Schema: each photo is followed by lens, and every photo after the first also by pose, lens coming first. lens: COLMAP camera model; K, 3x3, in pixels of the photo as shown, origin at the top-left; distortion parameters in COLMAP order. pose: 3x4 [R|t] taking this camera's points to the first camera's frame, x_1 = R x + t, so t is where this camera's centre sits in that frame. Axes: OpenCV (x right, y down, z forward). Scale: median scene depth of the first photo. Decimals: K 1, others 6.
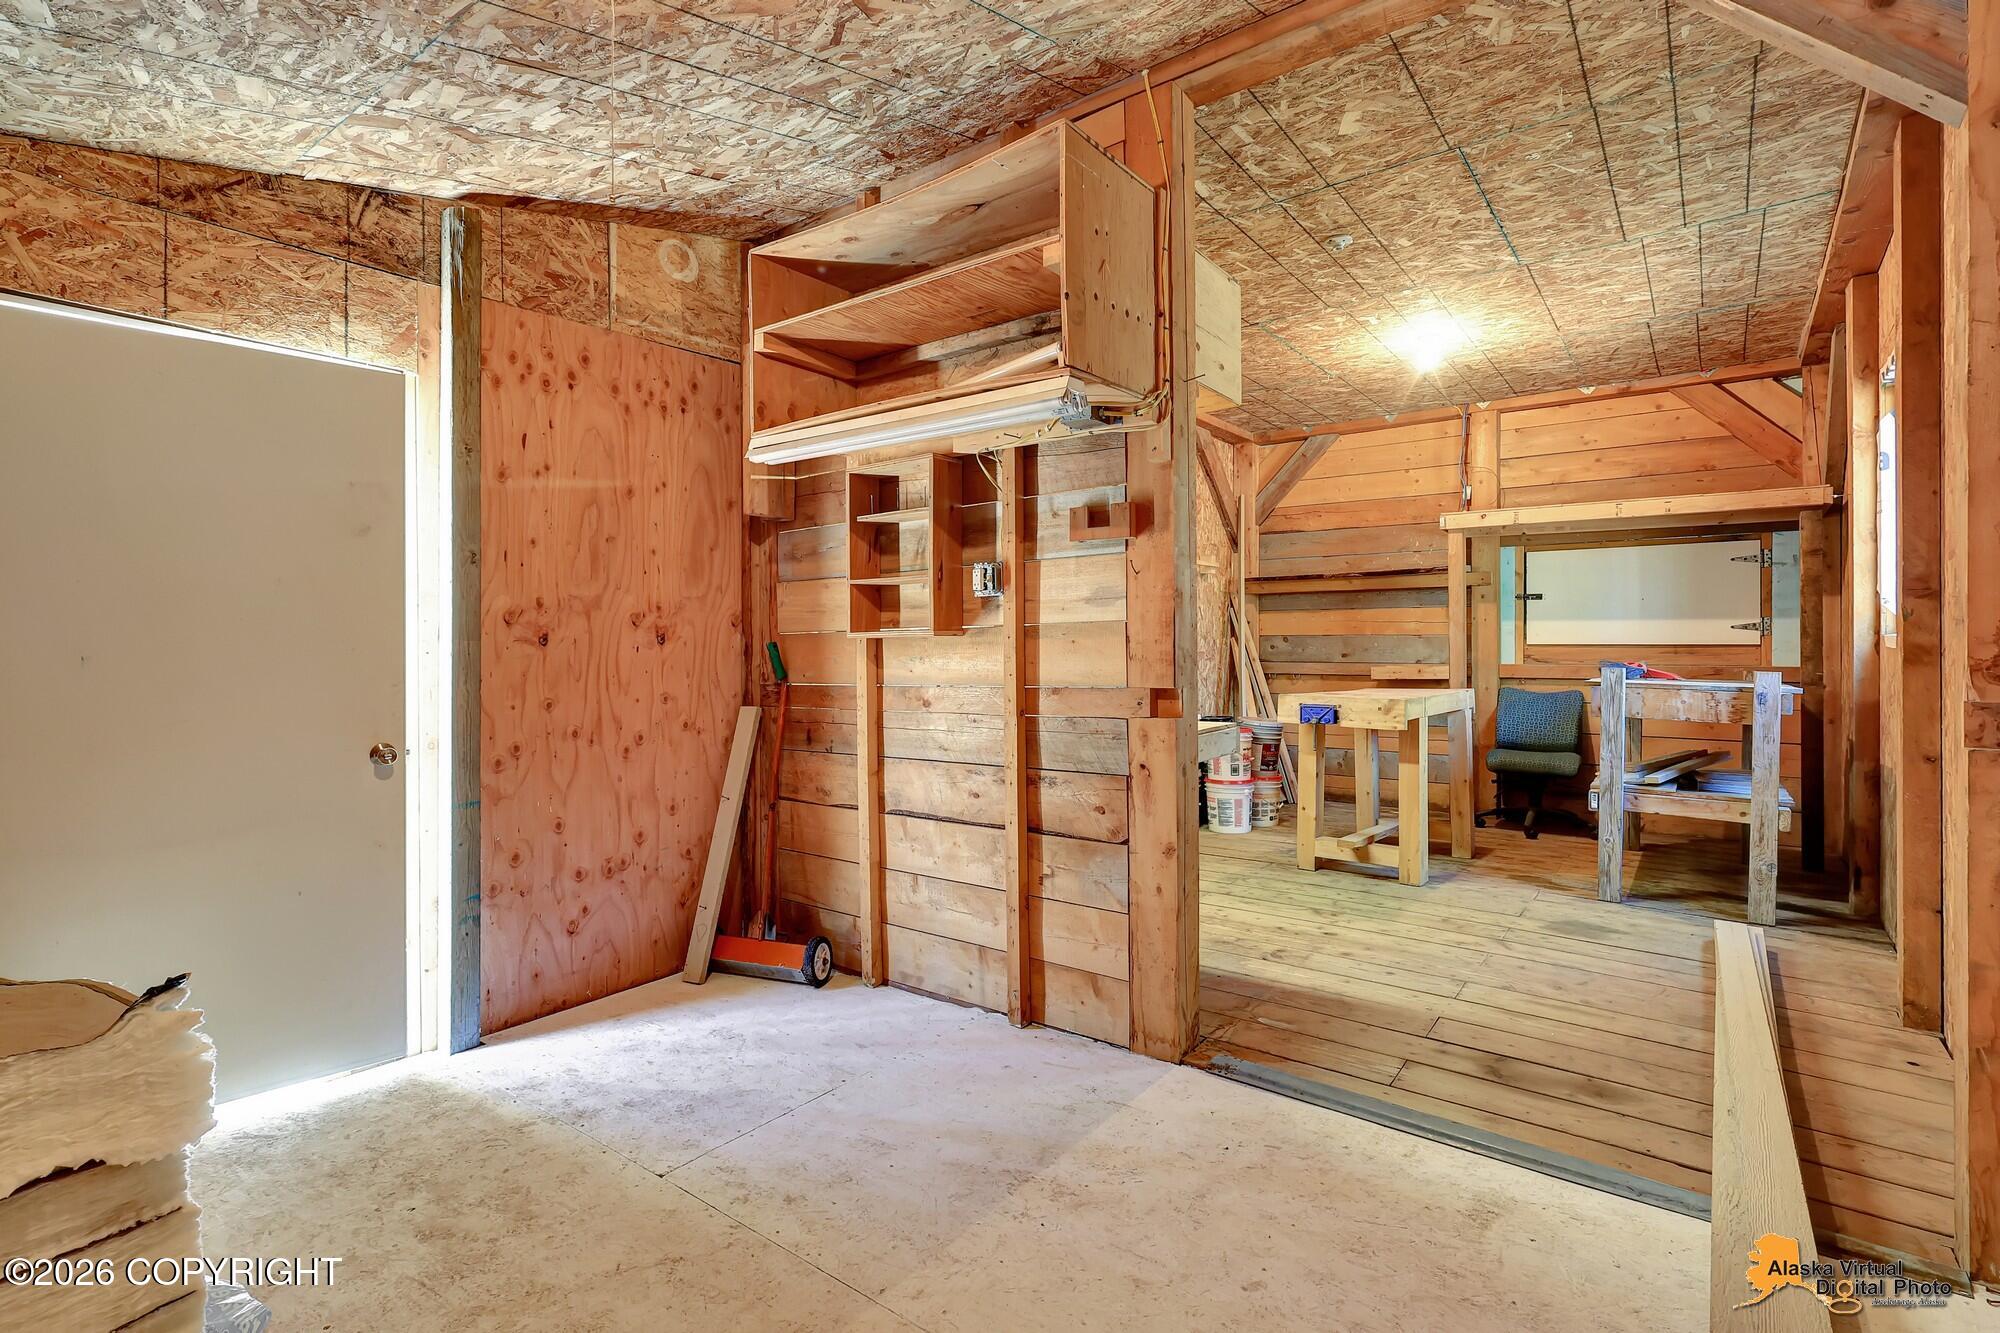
lens RADIAL K [[946.1, 0, 1005.4], [0, 946.1, 660.3], [0, 0, 1]] dist [0.000923, -0.000123]
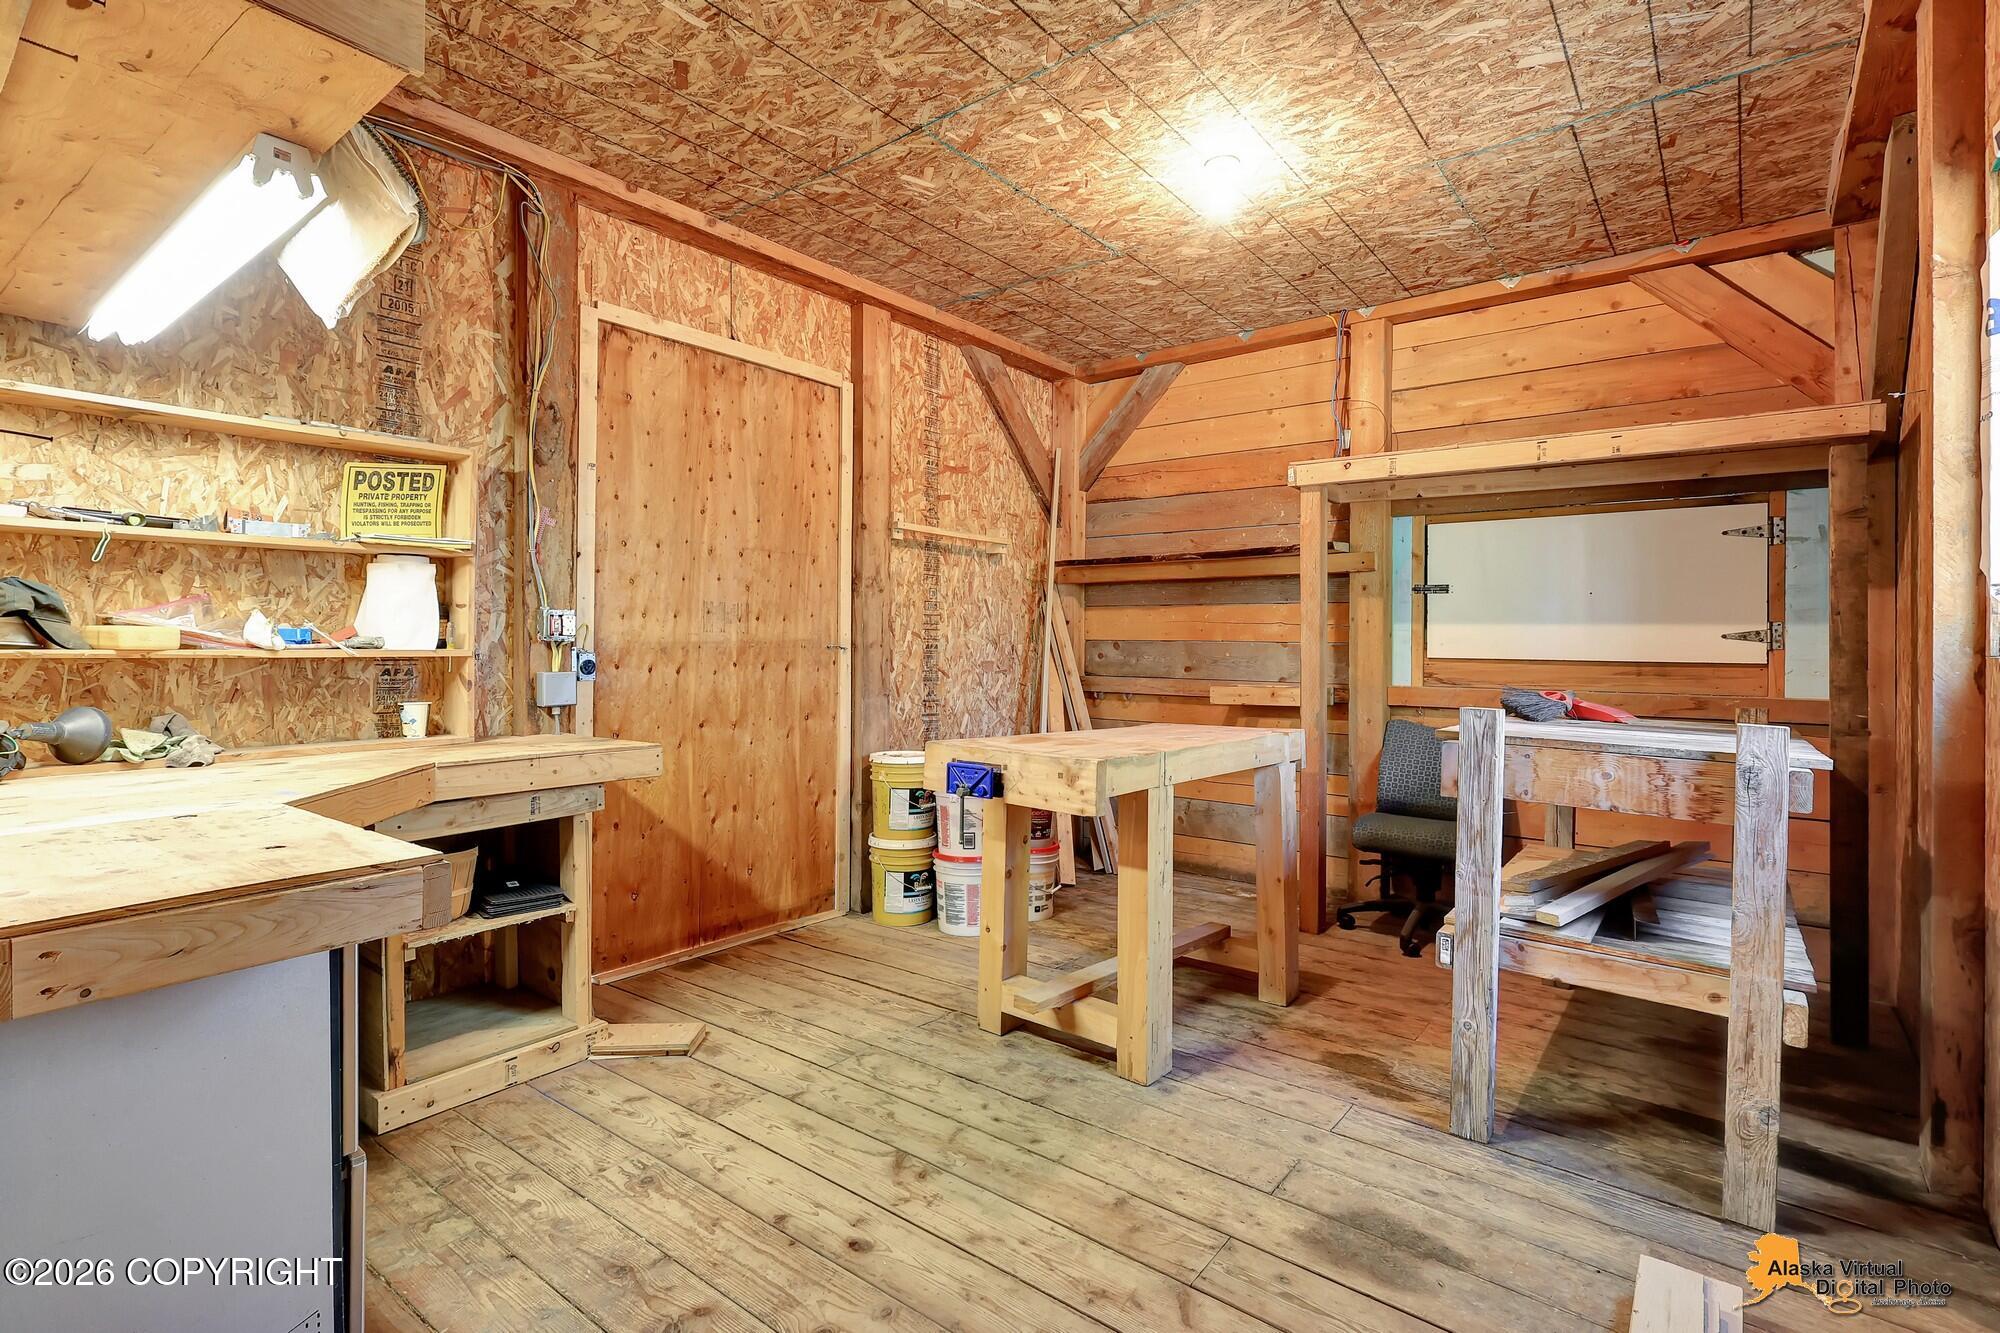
lens RADIAL K [[952.3, 0, 996.0], [0, 952.3, 650.7], [0, 0, 1]] dist [0.000291, -0.000180]
pose [[0.999682, 0.012755, -0.021763, 0.288896], [-0.012981, 0.999863, -0.010285, -0.012412], [0.021629, 0.010565, 0.999710, 0.342631]]
